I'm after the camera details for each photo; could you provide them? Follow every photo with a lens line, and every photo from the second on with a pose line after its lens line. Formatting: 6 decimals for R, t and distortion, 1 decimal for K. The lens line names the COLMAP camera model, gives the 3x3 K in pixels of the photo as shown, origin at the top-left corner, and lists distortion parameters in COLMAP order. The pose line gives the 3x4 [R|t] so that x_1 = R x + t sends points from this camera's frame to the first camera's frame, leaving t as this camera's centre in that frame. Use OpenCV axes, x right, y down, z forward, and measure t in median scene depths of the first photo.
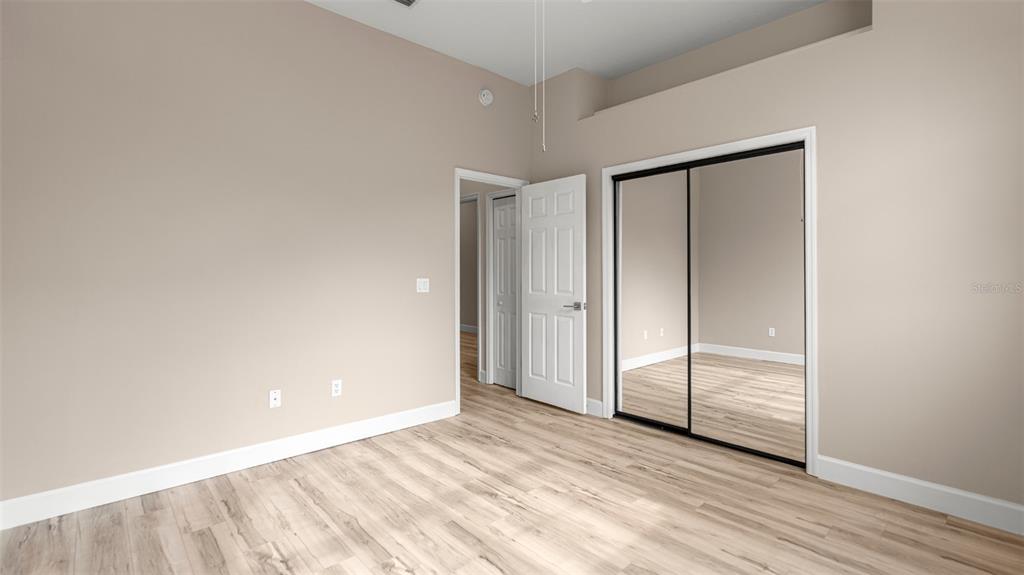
lens RADIAL K [[454.7, 0, 513.5], [0, 454.7, 283.3], [0, 0, 1]] dist [-0.012440, 0.000206]
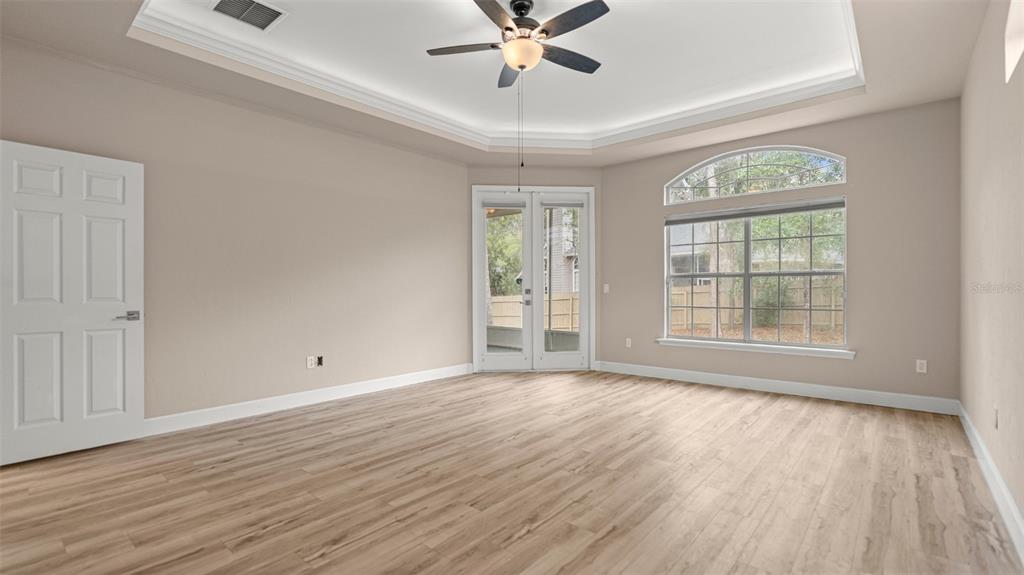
lens RADIAL K [[454.7, 0, 513.5], [0, 454.7, 283.3], [0, 0, 1]] dist [-0.012440, 0.000206]
pose [[-0.126882, 0.013760, 0.991822, -0.781921], [0.012000, 0.999852, -0.012336, 0.008773], [-0.991845, 0.010336, -0.127028, 0.396981]]
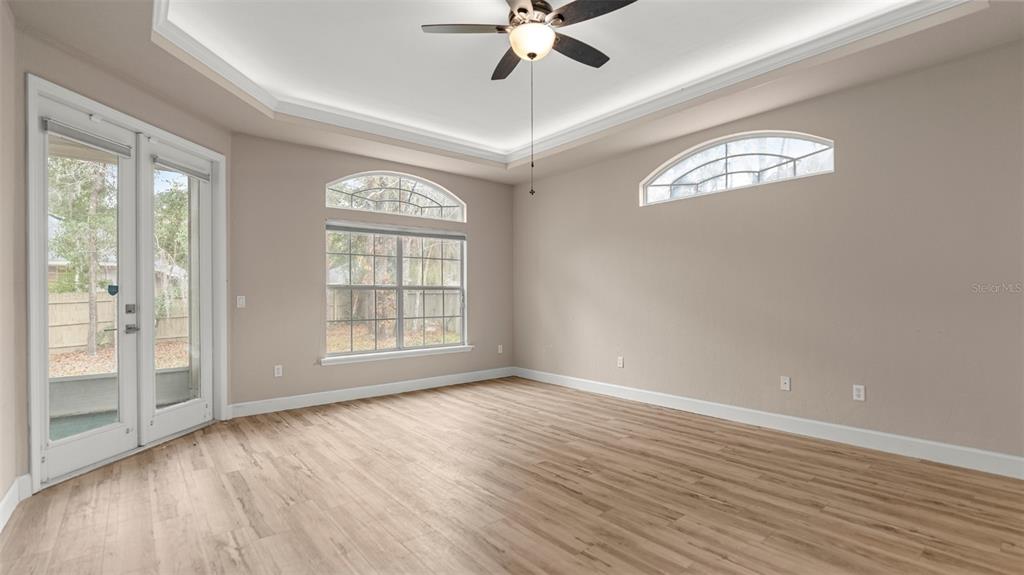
lens RADIAL K [[460.2, 0, 512.1], [0, 460.2, 292.6], [0, 0, 1]] dist [-0.014065, 0.000091]
pose [[-0.999159, 0.004958, 0.040703, -0.000839], [0.005144, 0.999977, 0.004464, -0.013136], [-0.040680, 0.004670, -0.999161, 0.988219]]
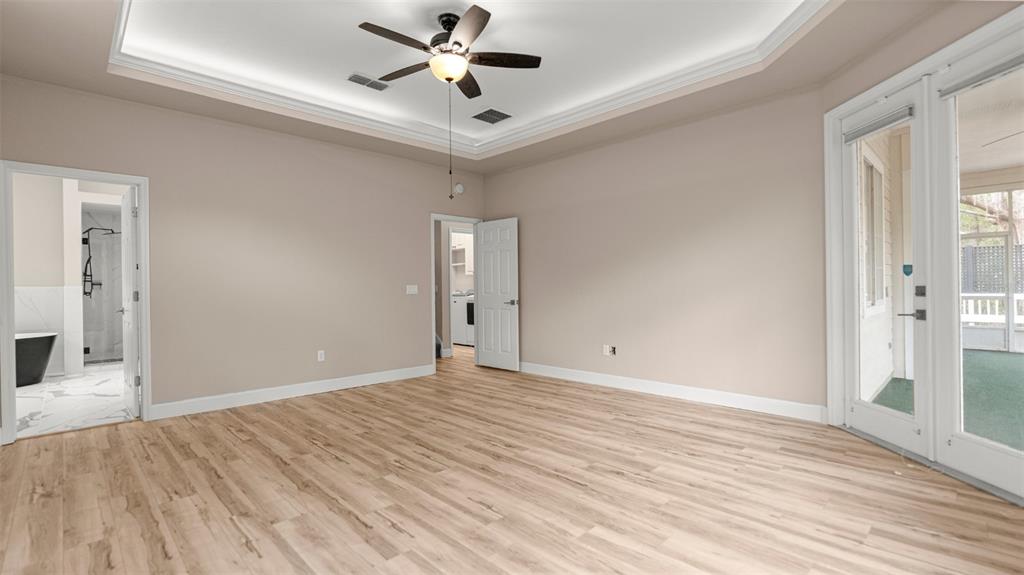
lens RADIAL K [[454.7, 0, 513.5], [0, 454.7, 283.3], [0, 0, 1]] dist [-0.012440, 0.000206]
pose [[0.998663, -0.011759, 0.050329, 0.065342], [0.012562, 0.999798, -0.015662, 0.008612], [-0.050135, 0.016273, 0.998610, -0.545893]]
